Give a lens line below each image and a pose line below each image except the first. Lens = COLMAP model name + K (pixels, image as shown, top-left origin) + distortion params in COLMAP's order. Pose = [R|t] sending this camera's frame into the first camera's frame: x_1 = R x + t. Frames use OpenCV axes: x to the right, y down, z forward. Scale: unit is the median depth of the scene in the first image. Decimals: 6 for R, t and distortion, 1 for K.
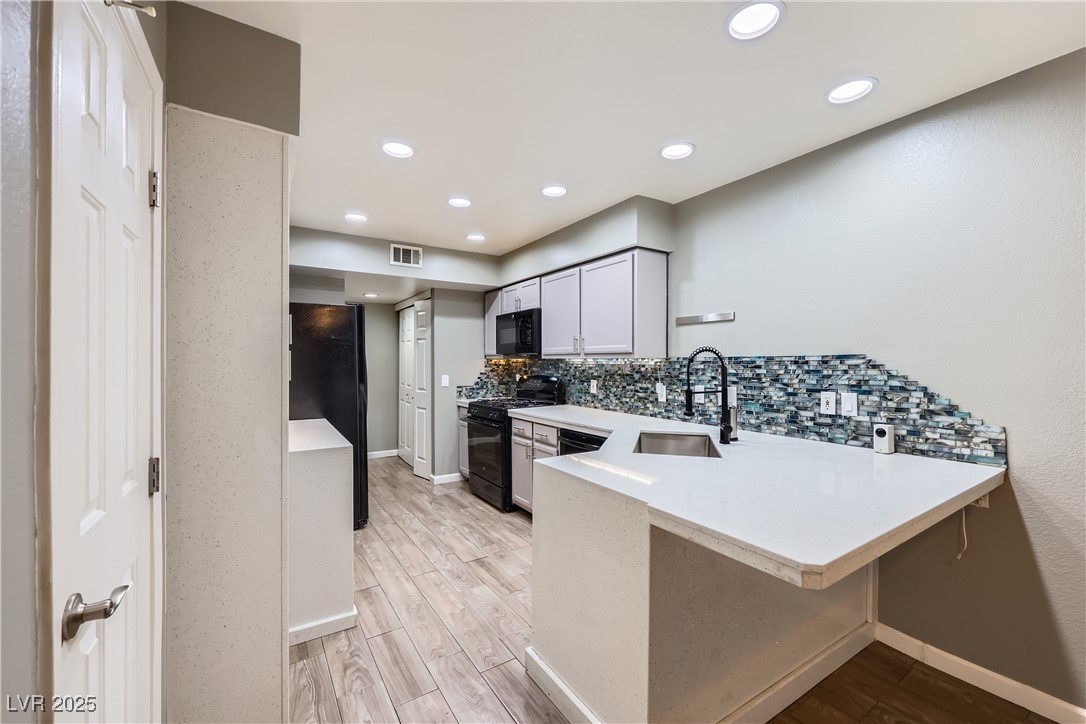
lens RADIAL K [[445.6, 0, 531.6], [0, 445.6, 359.8], [0, 0, 1]] dist [-0.000955, 0.001228]
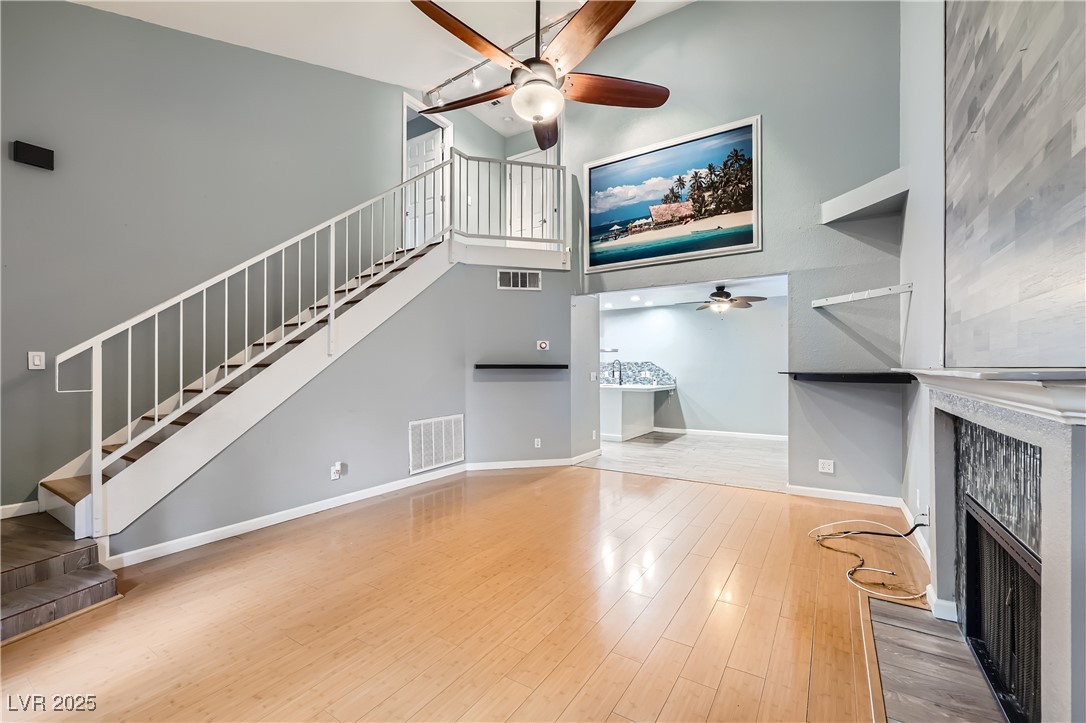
lens RADIAL K [[445.6, 0, 543.6], [0, 445.6, 365.5], [0, 0, 1]] dist [-0.000955, 0.001228]
pose [[0.904166, 0.001751, 0.427177, -1.250890], [0.000557, 0.999986, -0.005278, 0.028631], [-0.427180, 0.005010, 0.904153, -1.504646]]
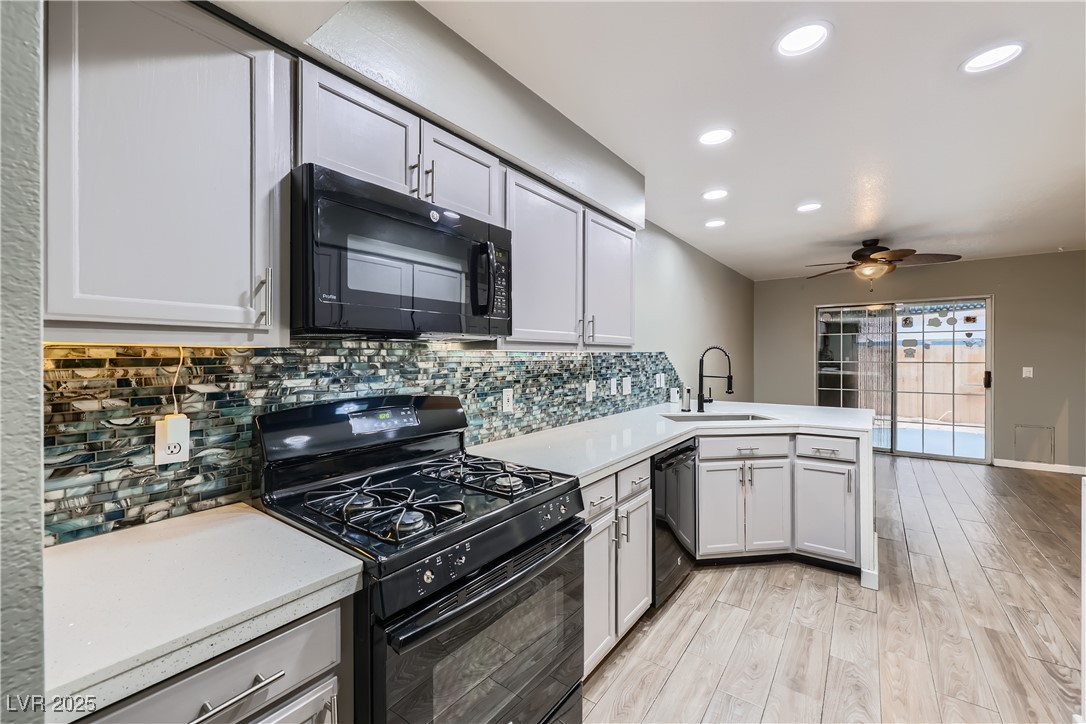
lens RADIAL K [[445.6, 0, 555.2], [0, 445.6, 356.4], [0, 0, 1]] dist [-0.000955, 0.001228]
pose [[-0.390115, -0.001244, 0.920765, -0.509513], [-0.000464, 0.999999, 0.001155, 0.003215], [-0.920766, 0.000023, -0.390115, 1.432511]]
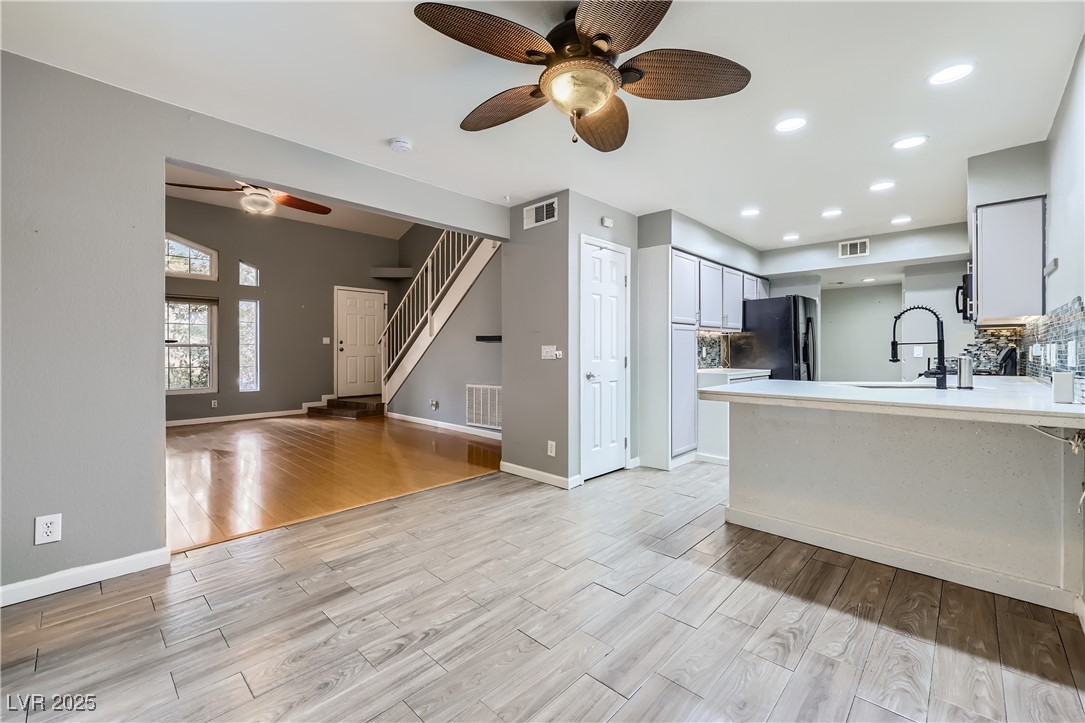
lens RADIAL K [[445.2, 0, 566.9], [0, 445.2, 358.7], [0, 0, 1]] dist [-0.000955, 0.001228]
pose [[0.285010, 0.016493, -0.958383, 0.887701], [0.004886, 0.999814, 0.018659, 0.060148], [0.958512, -0.010000, 0.284876, -0.158420]]
